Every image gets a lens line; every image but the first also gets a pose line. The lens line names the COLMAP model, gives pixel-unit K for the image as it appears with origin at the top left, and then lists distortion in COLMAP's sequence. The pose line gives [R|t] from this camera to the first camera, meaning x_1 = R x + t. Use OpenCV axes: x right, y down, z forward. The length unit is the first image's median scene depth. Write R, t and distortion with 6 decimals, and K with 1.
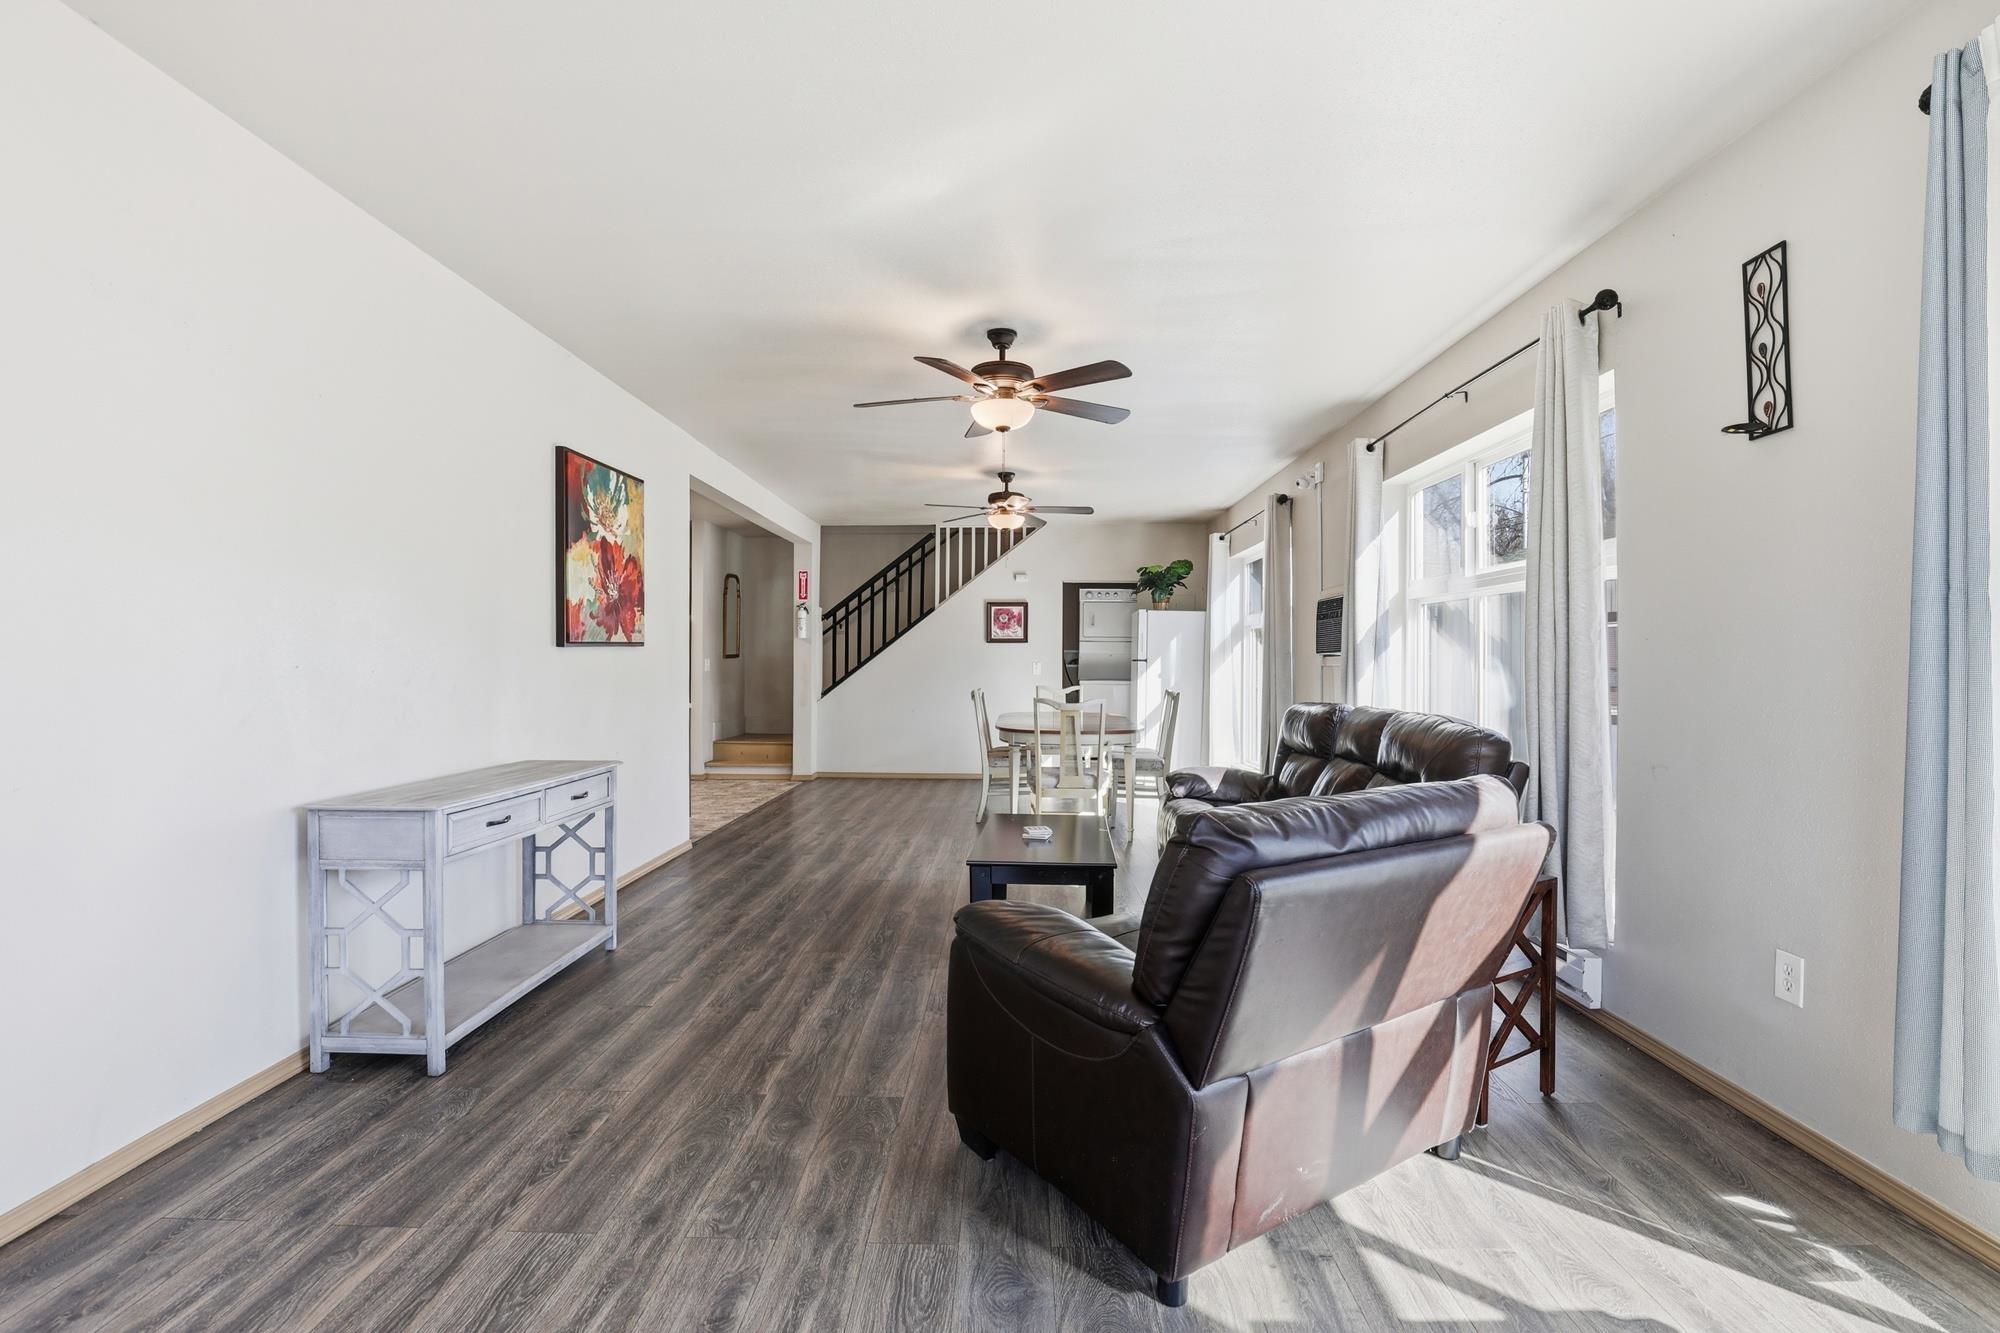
lens RADIAL K [[922.1, 0, 957.9], [0, 922.1, 661.9], [0, 0, 1]] dist [0.018762, 0.000135]
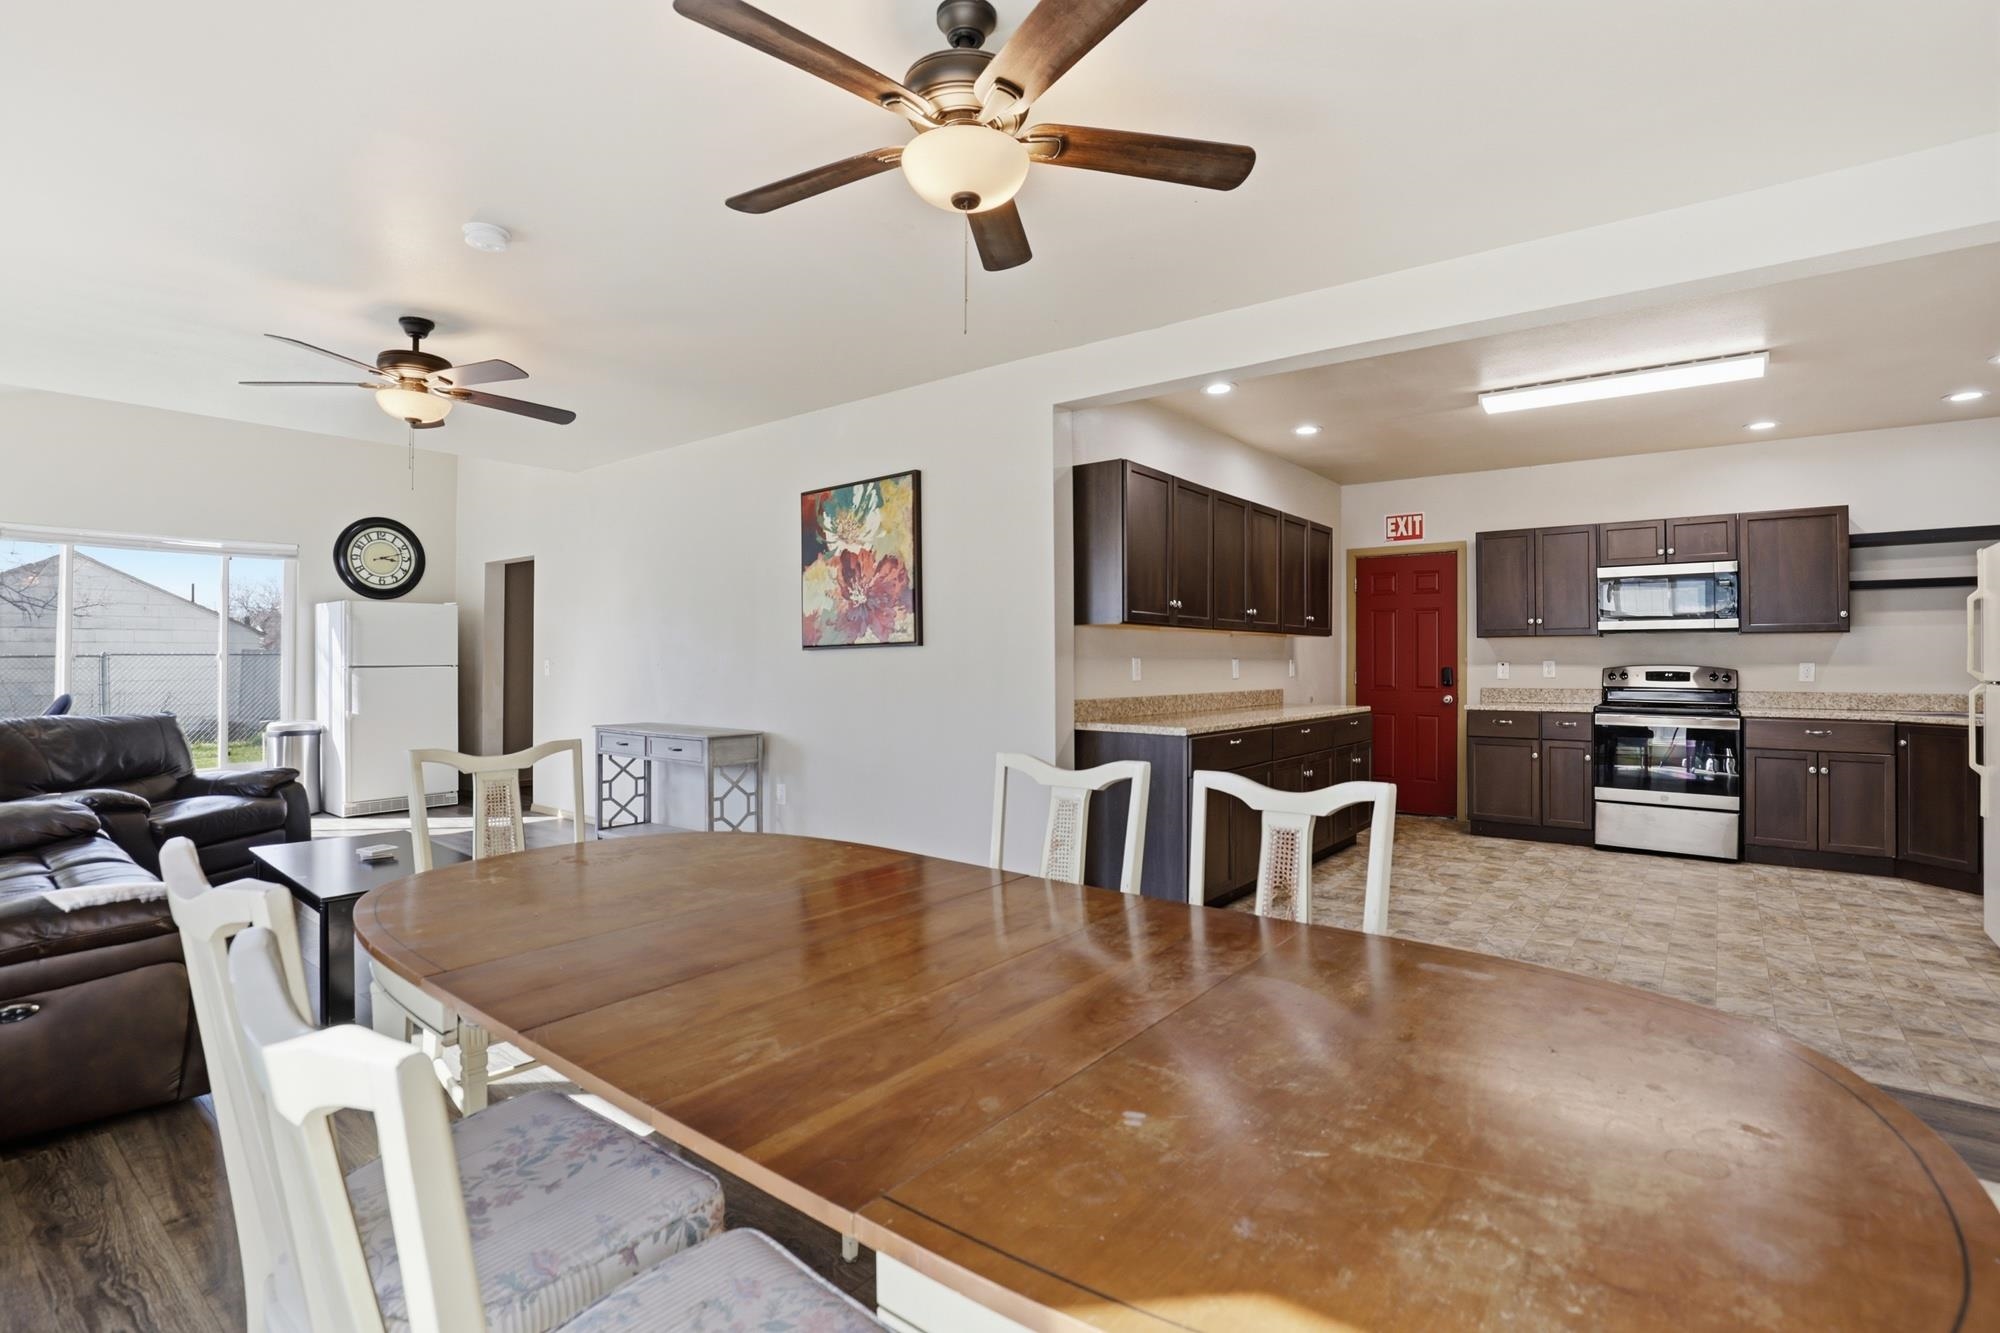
lens RADIAL K [[939.9, 0, 995.4], [0, 939.9, 650.6], [0, 0, 1]] dist [-0.041261, 0.009602]
pose [[-0.565857, -0.009003, -0.824455, 0.225645], [-0.002038, 0.999953, -0.009521, -0.001729], [0.824501, -0.003707, -0.565848, 0.904896]]
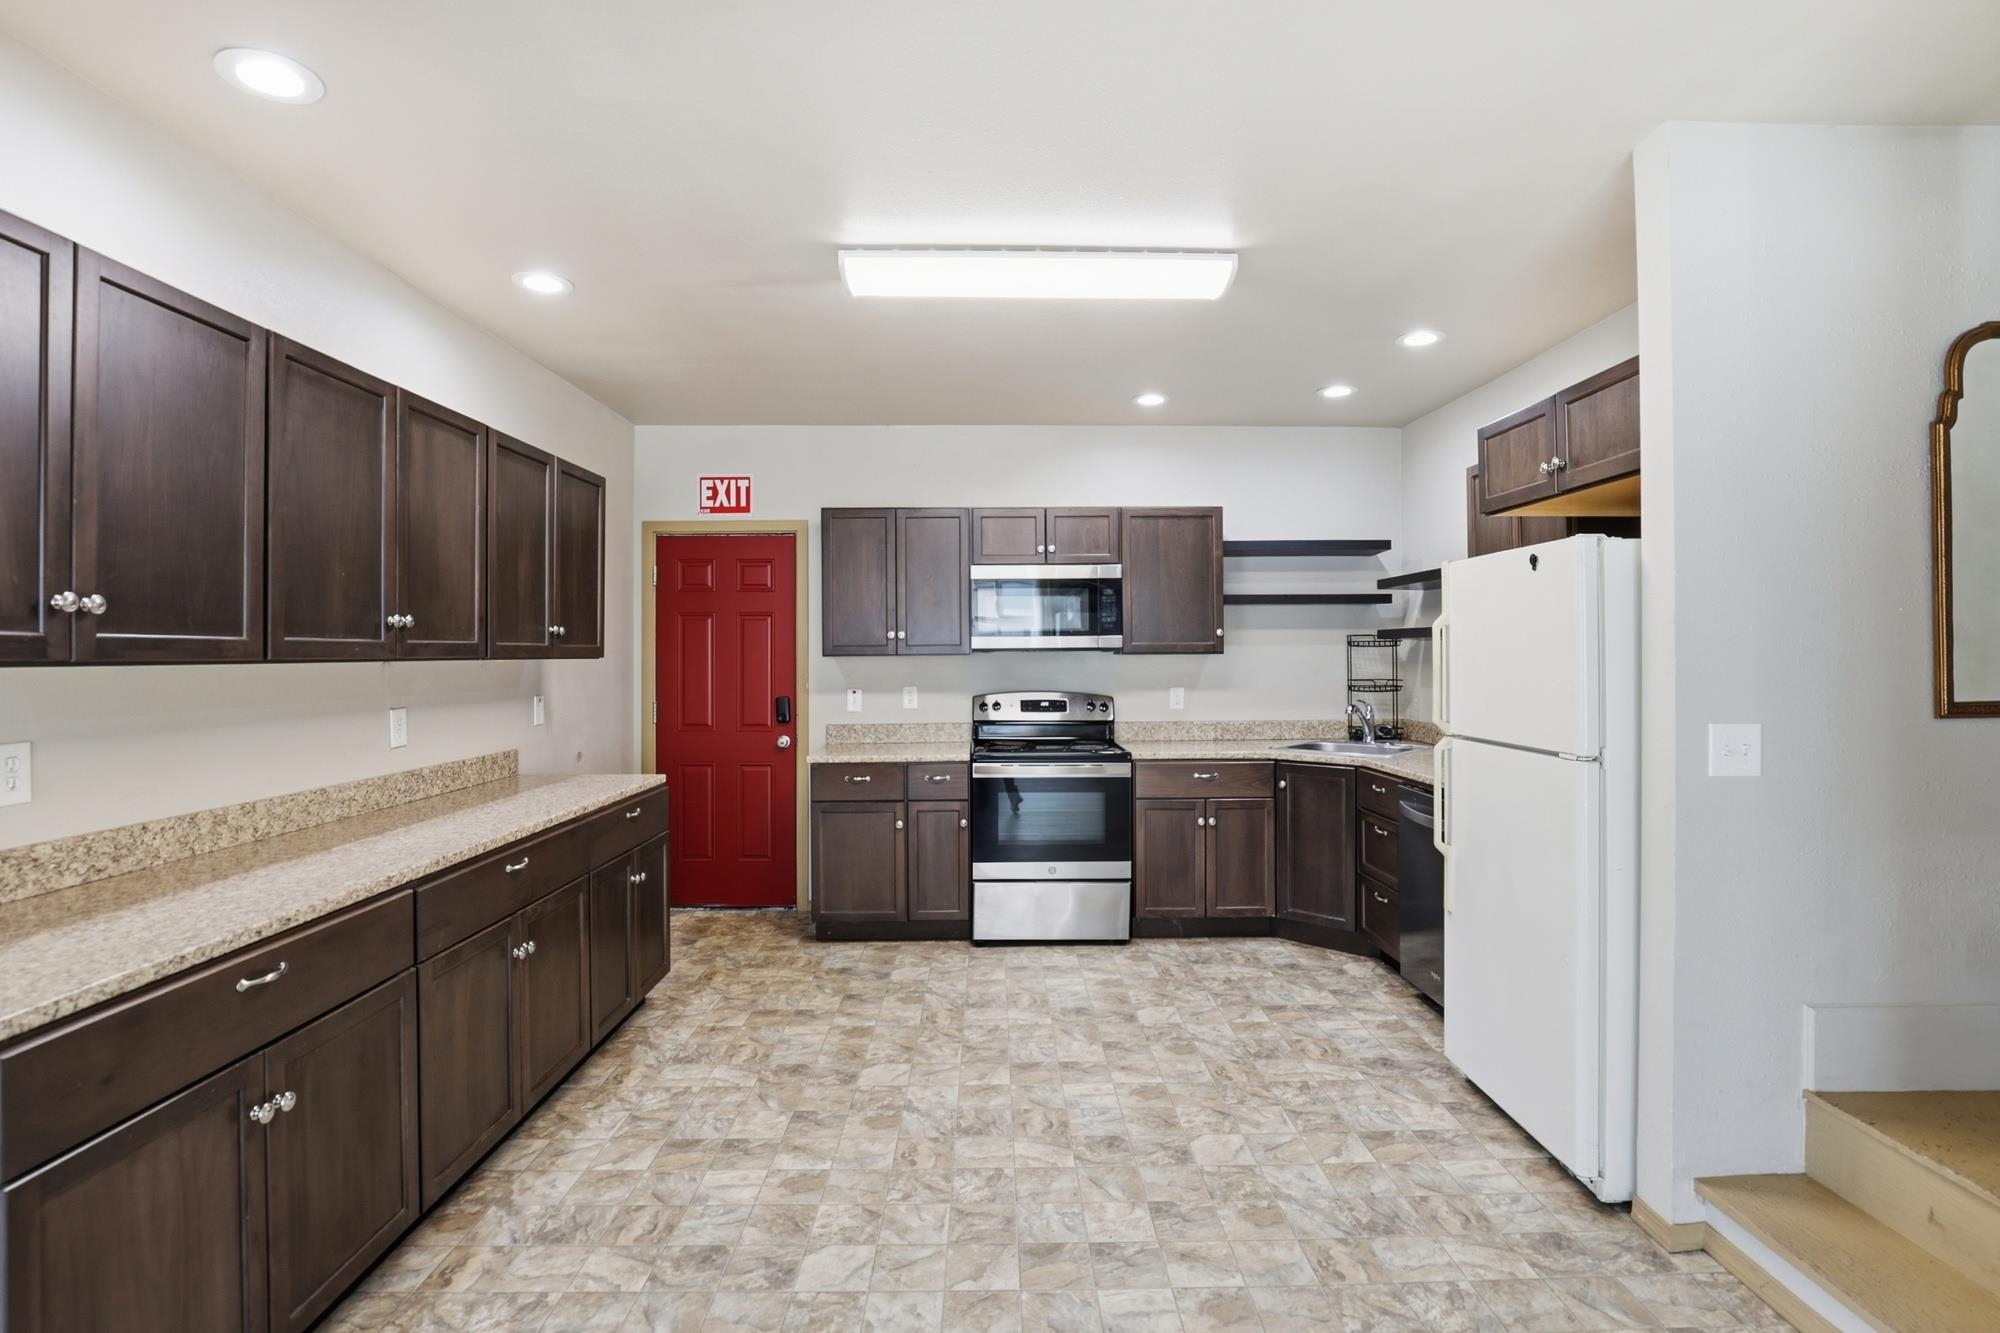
lens RADIAL K [[951.6, 0, 1004.0], [0, 951.6, 654.3], [0, 0, 1]] dist [-0.031464, 0.000746]
pose [[0.080050, 0.001994, -0.996789, -0.062984], [0.004082, 0.999989, 0.002328, -0.022259], [0.996782, -0.004255, 0.080041, 0.860646]]
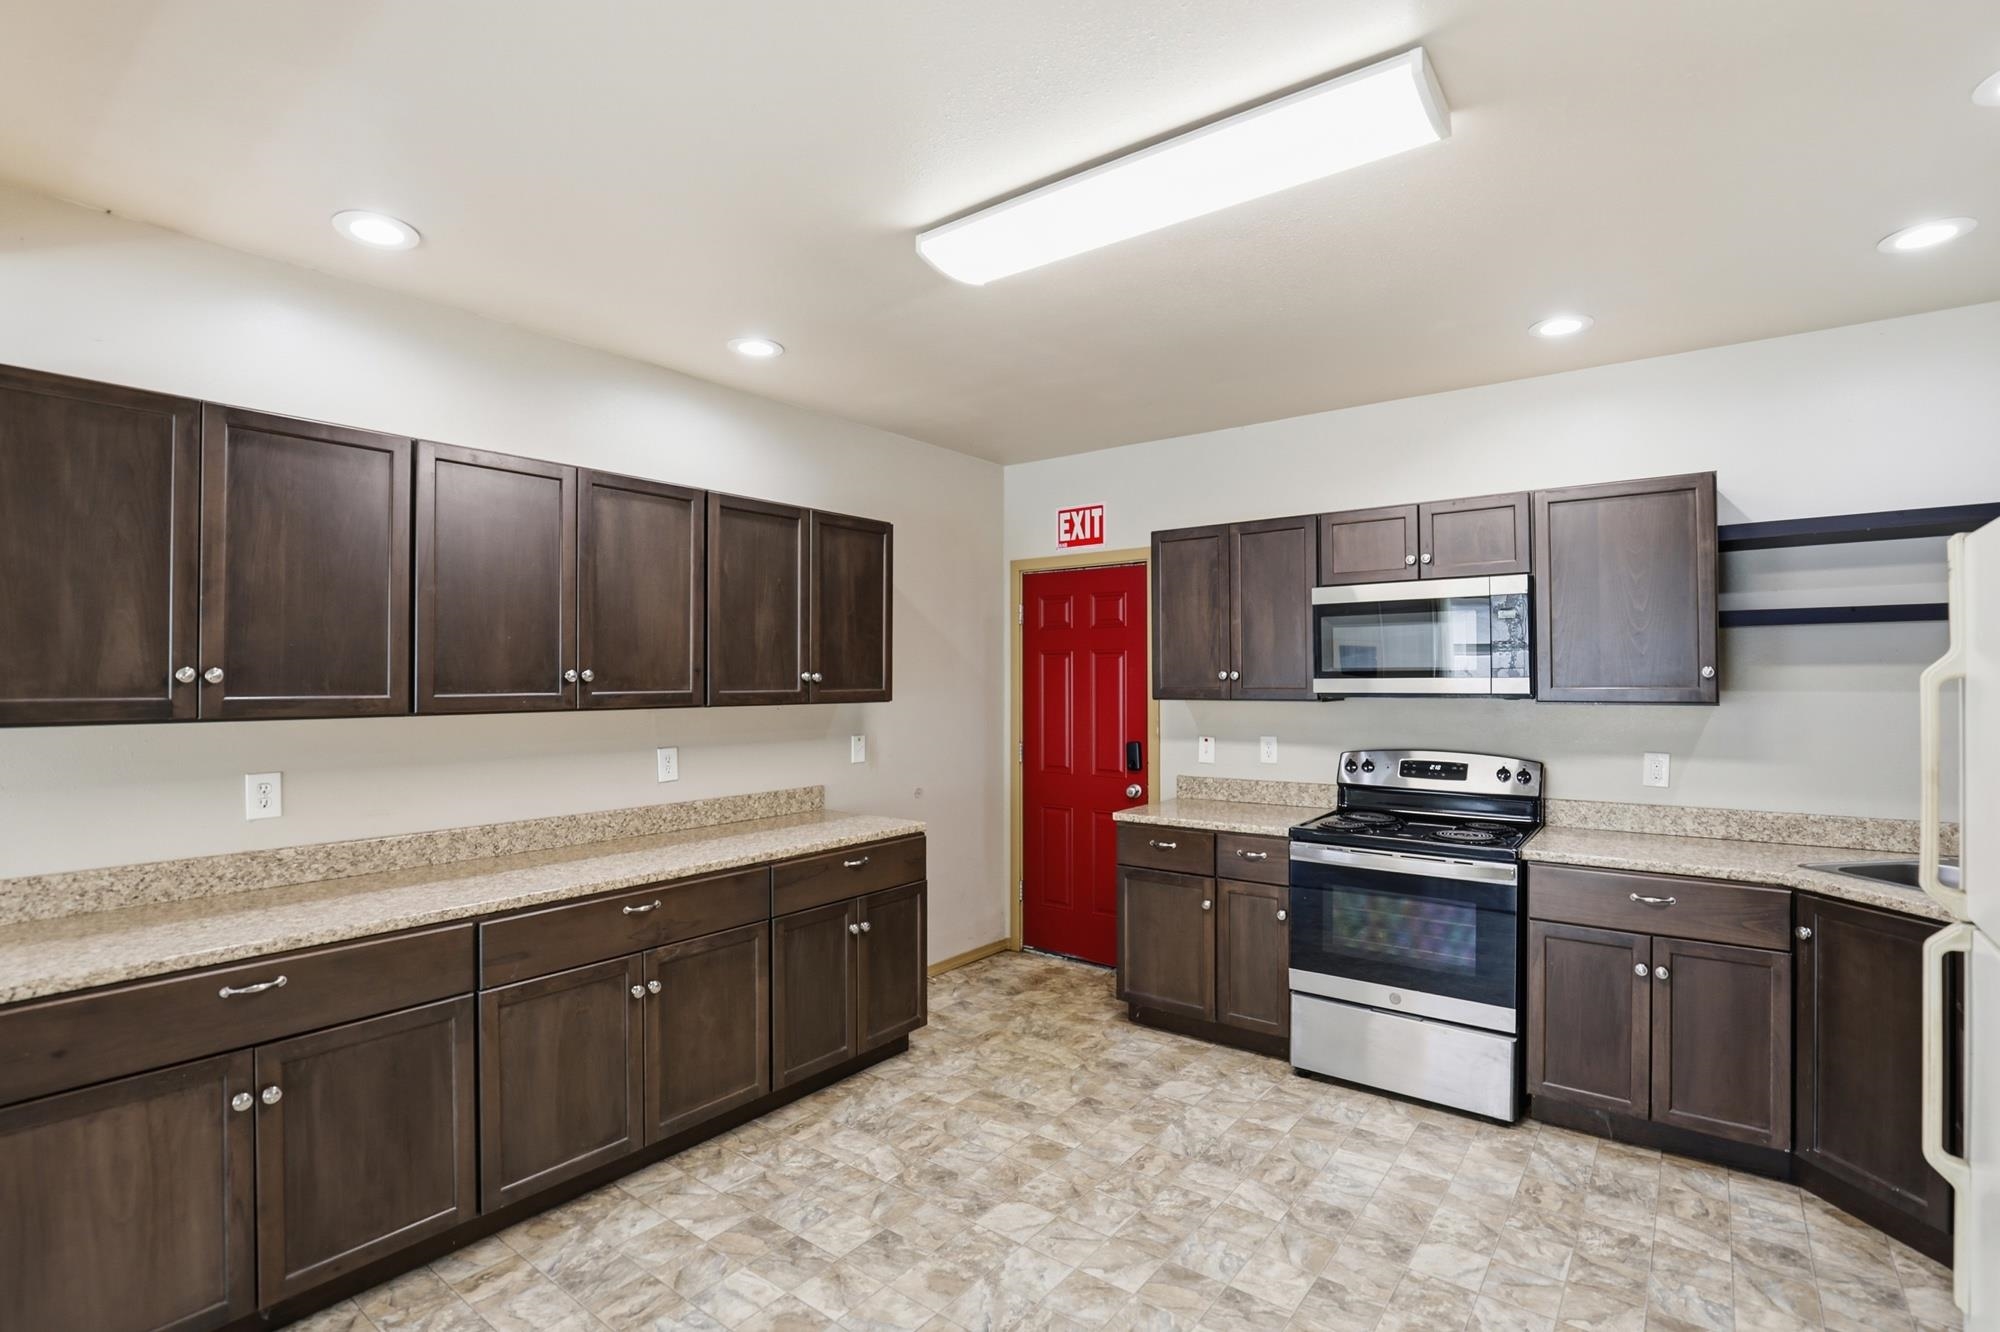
lens RADIAL K [[928.8, 0, 1002.7], [0, 928.8, 671.3], [0, 0, 1]] dist [-0.040188, 0.009235]
pose [[-0.557410, -0.003414, -0.830230, -0.180085], [0.002372, 0.999981, -0.005705, -0.031899], [0.830234, -0.005150, -0.557392, 0.998065]]
